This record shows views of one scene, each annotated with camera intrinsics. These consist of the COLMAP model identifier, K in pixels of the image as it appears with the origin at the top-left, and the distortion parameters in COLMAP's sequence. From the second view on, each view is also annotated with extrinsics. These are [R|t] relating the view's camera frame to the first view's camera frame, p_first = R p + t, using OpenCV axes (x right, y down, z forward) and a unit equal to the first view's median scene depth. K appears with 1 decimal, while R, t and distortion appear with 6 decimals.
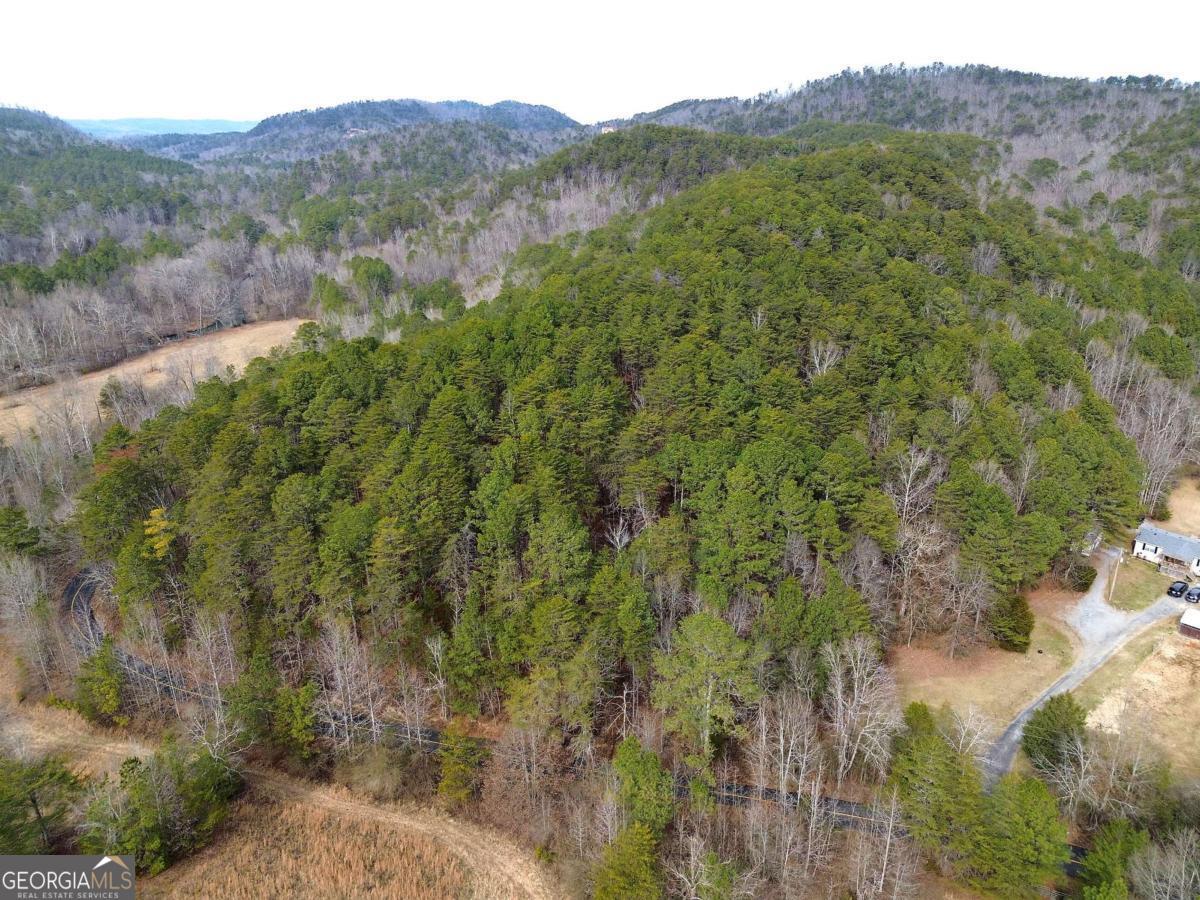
lens RADIAL K [[844.8, 0, 600.0], [0, 844.8, 450.0], [0, 0, 1]] dist [0.076596, -0.064561]
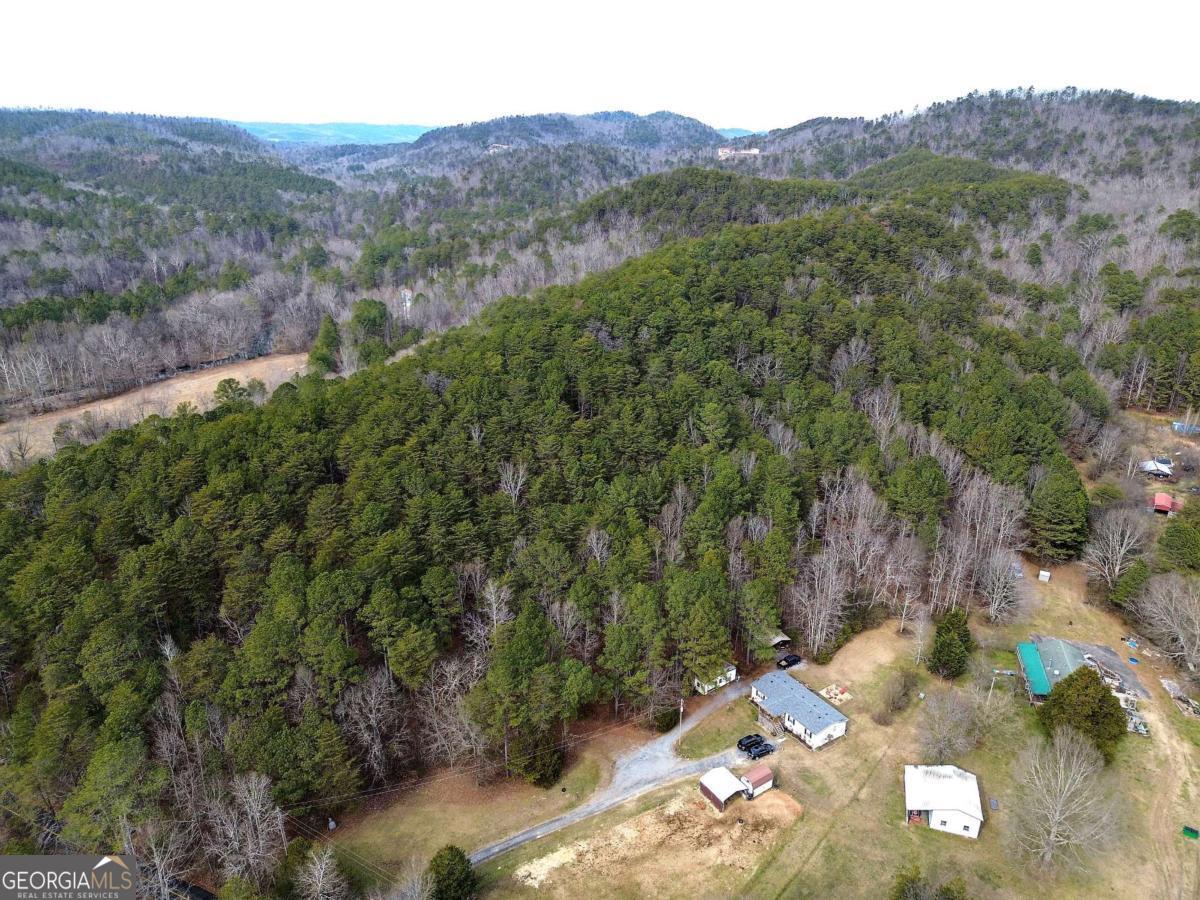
lens RADIAL K [[844.8, 0, 600.0], [0, 844.8, 450.0], [0, 0, 1]] dist [0.076596, -0.064561]
pose [[0.980847, 0.073617, -0.180332, 0.096548], [-0.074020, 0.997247, 0.004499, -0.026702], [0.180167, 0.008936, 0.983596, -0.006538]]
